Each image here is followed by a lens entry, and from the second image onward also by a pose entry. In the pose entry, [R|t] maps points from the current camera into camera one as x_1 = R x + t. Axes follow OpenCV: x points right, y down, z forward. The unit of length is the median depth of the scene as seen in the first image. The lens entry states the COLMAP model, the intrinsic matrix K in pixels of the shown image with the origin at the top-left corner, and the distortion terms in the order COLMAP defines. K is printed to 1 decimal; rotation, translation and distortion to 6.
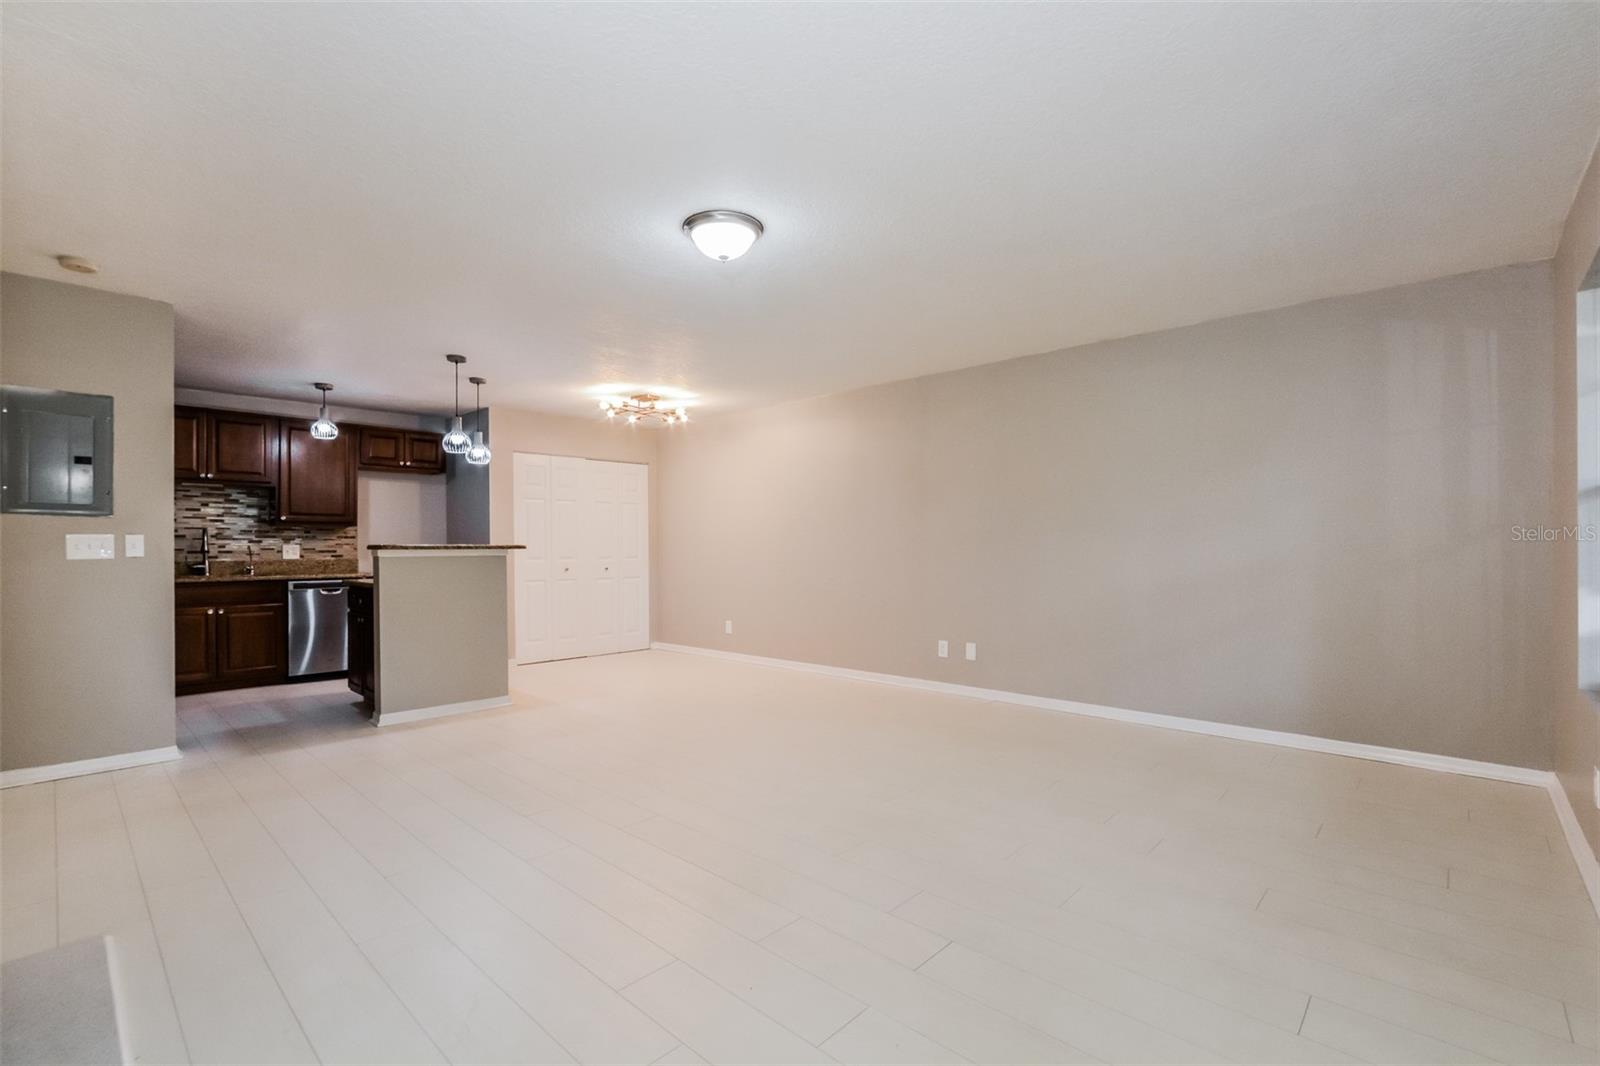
lens RADIAL K [[688.0, 0, 800.0], [0, 688.0, 533.0], [0, 0, 1]] dist [-0.000308, 0.000076]
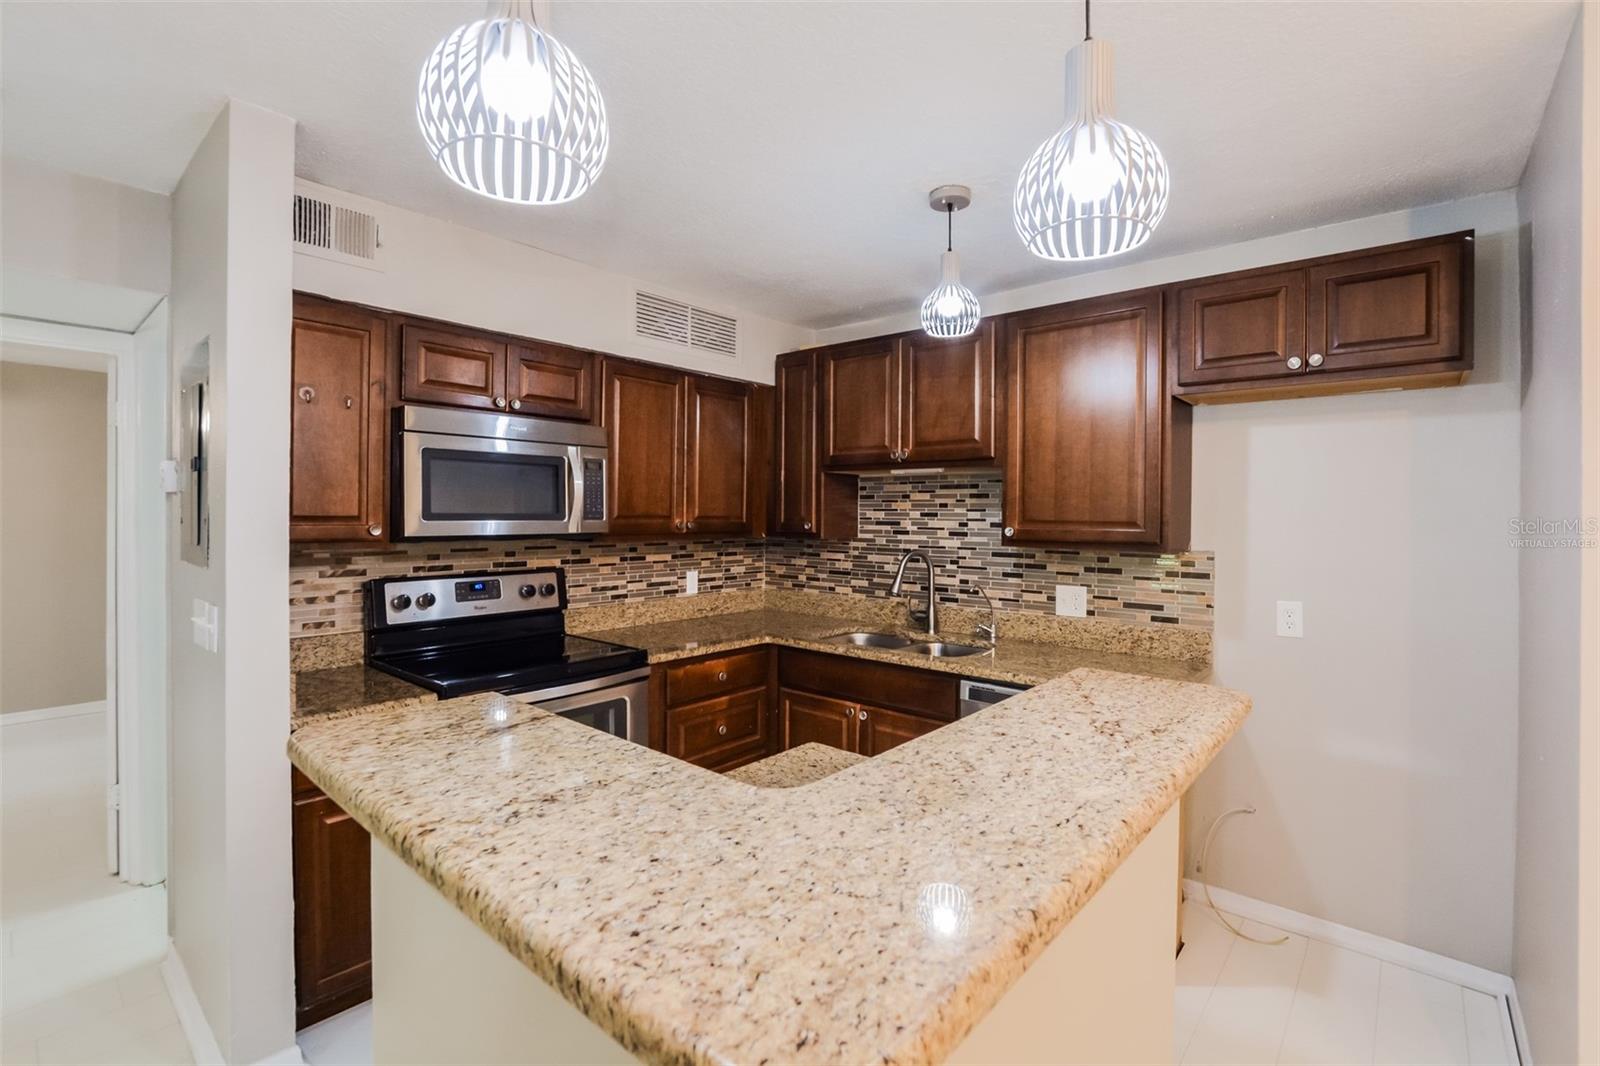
lens RADIAL K [[727.7, 0, 800.0], [0, 727.7, 533.0], [0, 0, 1]] dist [-0.016015, 0.000467]
pose [[0.041665, 0.030554, -0.998664, -0.261022], [0.012046, 0.999444, 0.031081, -0.036438], [0.999059, -0.013324, 0.041274, 0.804104]]
